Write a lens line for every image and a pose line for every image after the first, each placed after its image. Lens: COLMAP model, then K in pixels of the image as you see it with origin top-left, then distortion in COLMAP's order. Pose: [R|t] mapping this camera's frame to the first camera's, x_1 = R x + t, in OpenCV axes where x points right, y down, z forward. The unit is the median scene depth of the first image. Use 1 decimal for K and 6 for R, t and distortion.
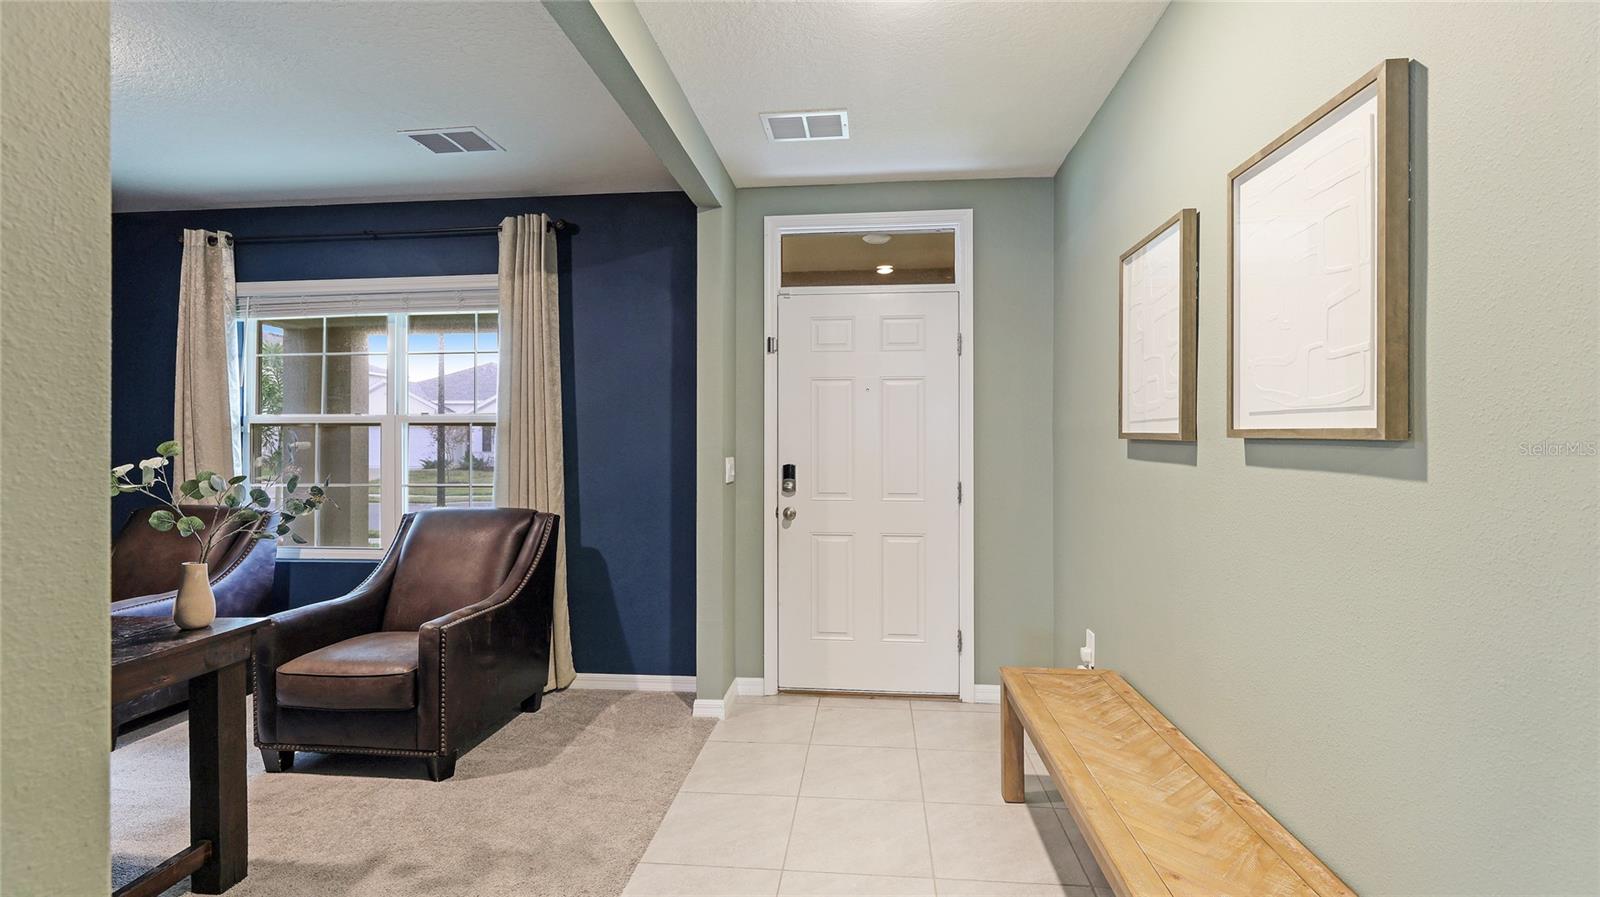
lens RADIAL K [[714.6, 0, 798.4], [0, 714.6, 447.1], [0, 0, 1]] dist [-0.000371, 0.000552]
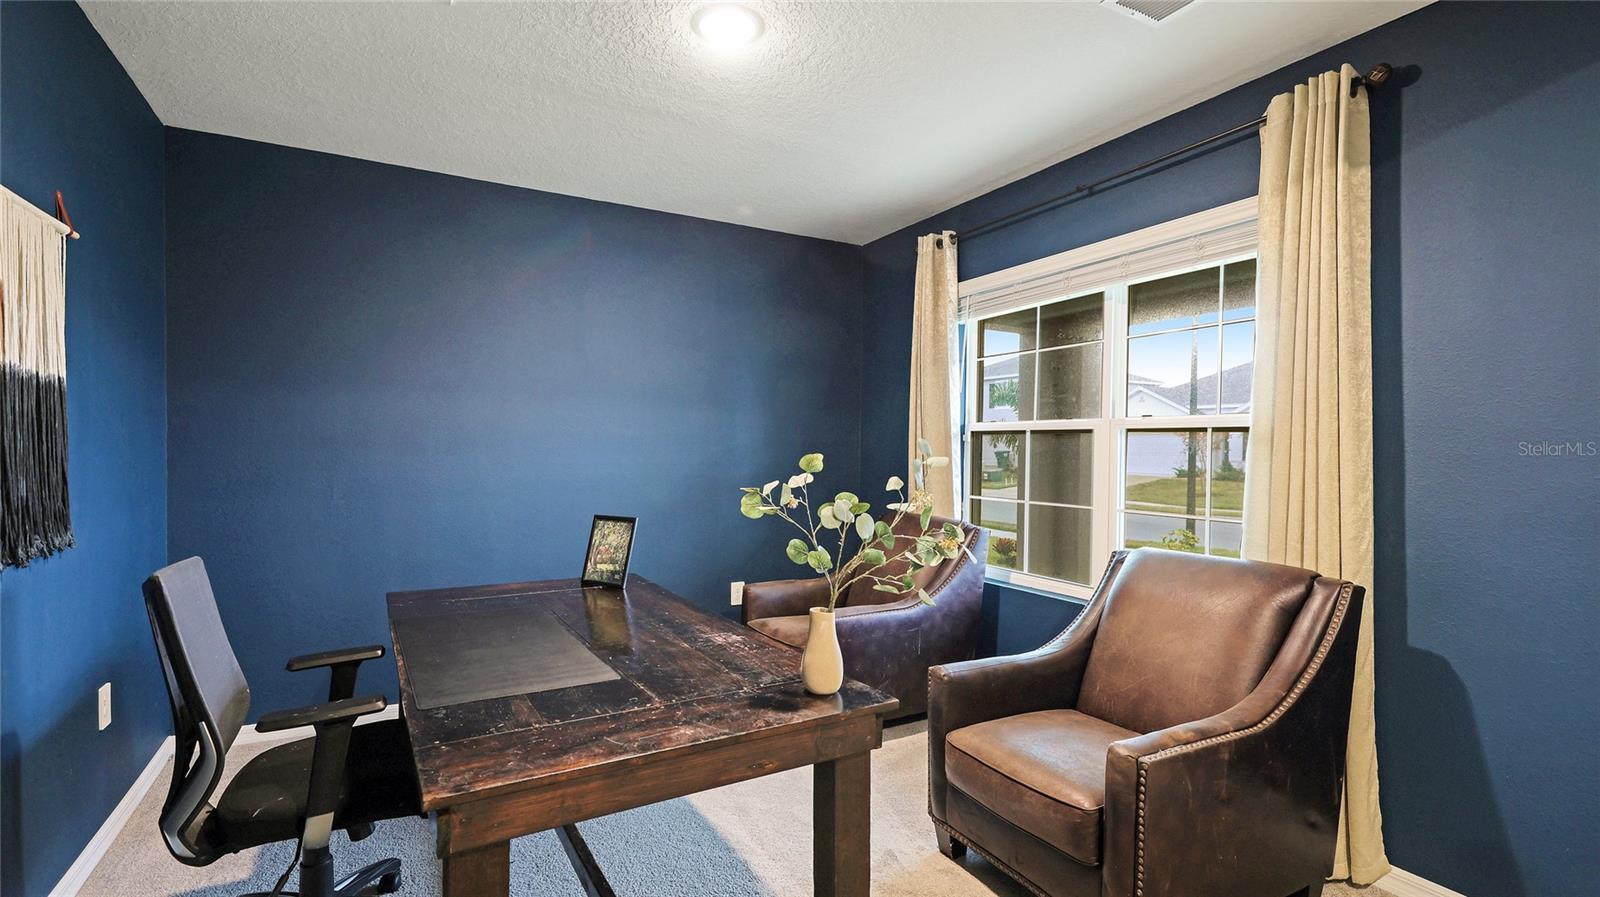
lens RADIAL K [[733.9, 0, 801.9], [0, 733.9, 462.2], [0, 0, 1]] dist [-0.001100, -0.000418]
pose [[0.575956, 0.022598, -0.817168, -0.115046], [-0.014023, 0.999744, 0.017764, -0.007943], [0.817360, 0.001228, 0.576126, 0.291916]]
